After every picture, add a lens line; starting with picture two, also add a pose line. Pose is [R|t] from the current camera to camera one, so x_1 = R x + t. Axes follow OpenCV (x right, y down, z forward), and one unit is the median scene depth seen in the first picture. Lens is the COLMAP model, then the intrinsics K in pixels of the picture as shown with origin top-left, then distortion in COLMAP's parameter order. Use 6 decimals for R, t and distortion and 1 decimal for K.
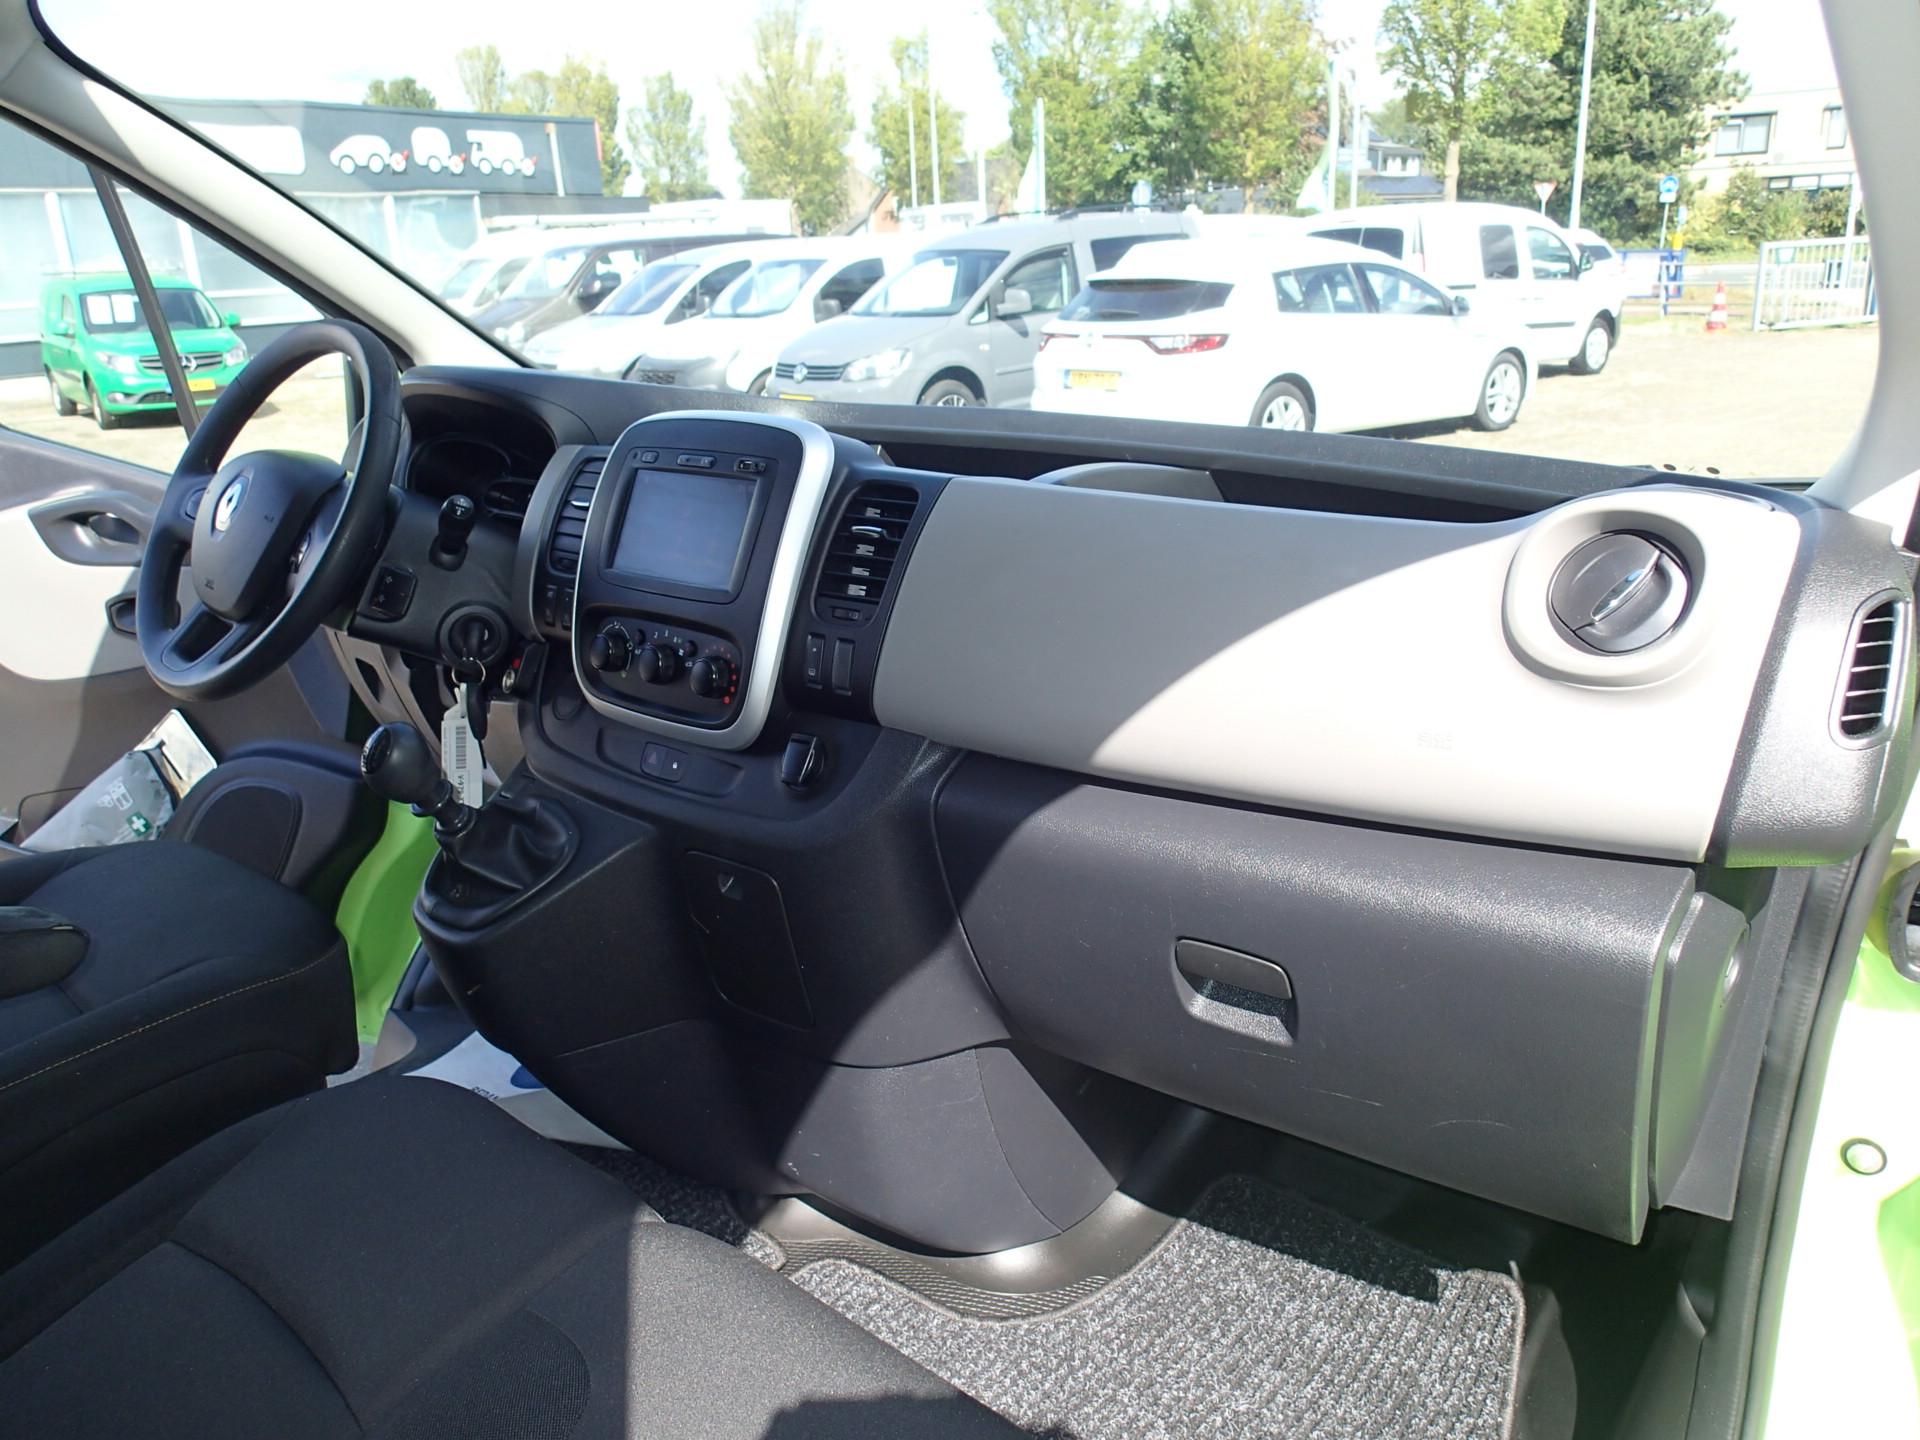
lens RADIAL K [[1419.8, 0, 964.7], [0, 1419.8, 710.3], [0, 0, 1]] dist [0.008301, -0.010566]
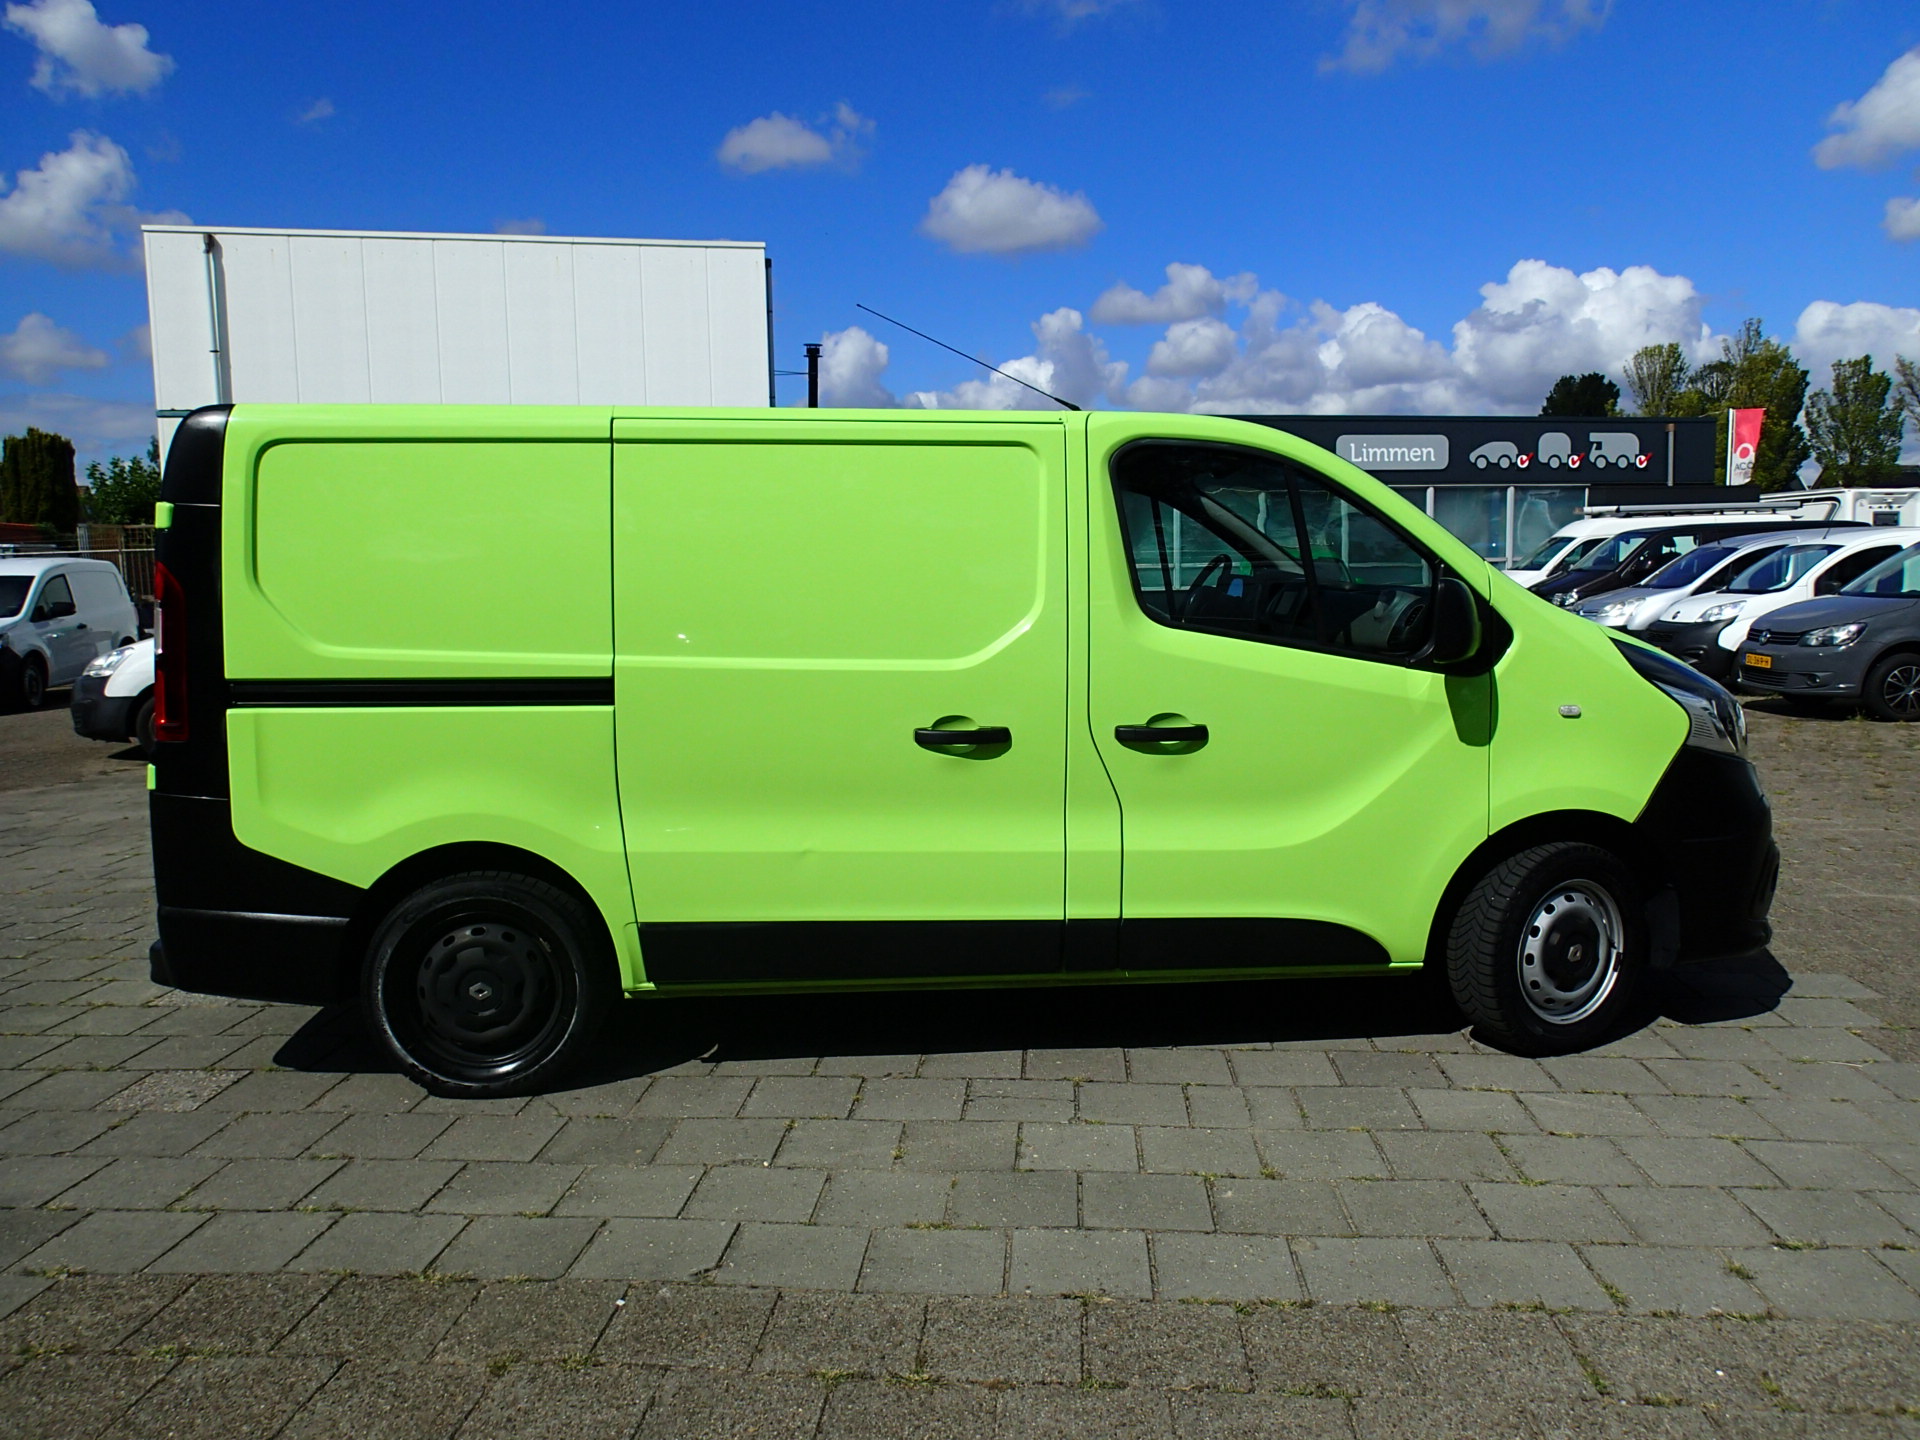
lens RADIAL K [[1419.8, 0, 974.7], [0, 1419.8, 715.0], [0, 0, 1]] dist [0.008301, -0.010566]
pose [[0.730982, 0.101681, -0.674778, 0.082977], [-0.223033, 0.970129, -0.095423, 0.033998], [0.644920, 0.220250, 0.731825, -0.110818]]
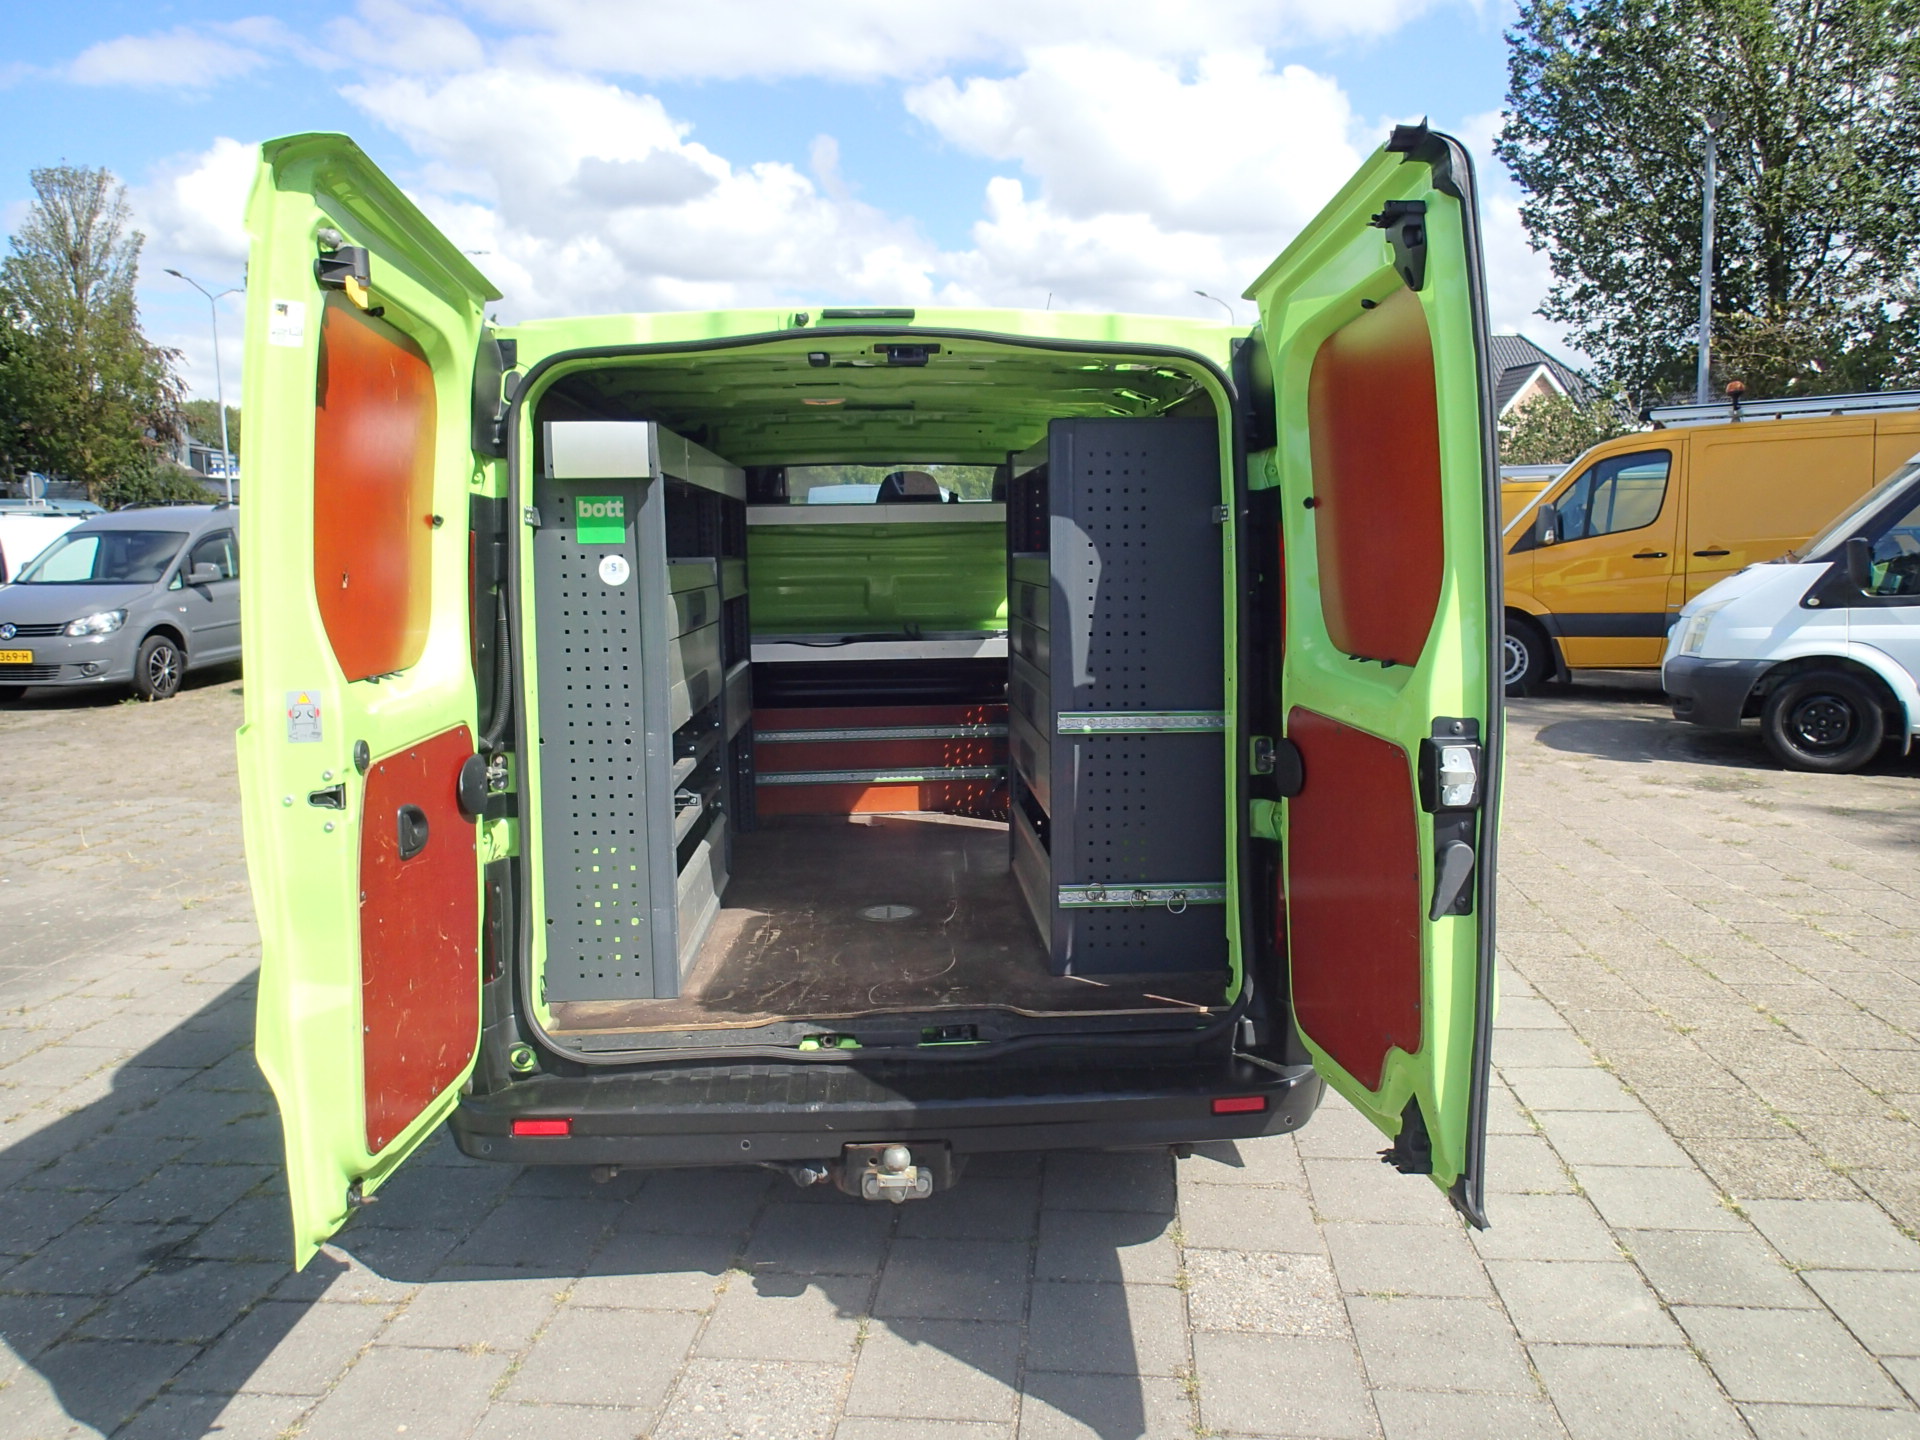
lens RADIAL K [[1419.8, 0, 973.0], [0, 1419.8, 716.5], [0, 0, 1]] dist [0.008301, -0.010566]
pose [[0.702740, -0.059677, 0.708940, -0.150378], [0.199183, 0.973129, -0.115526, 0.043453], [-0.682995, 0.222394, 0.695743, -0.113729]]
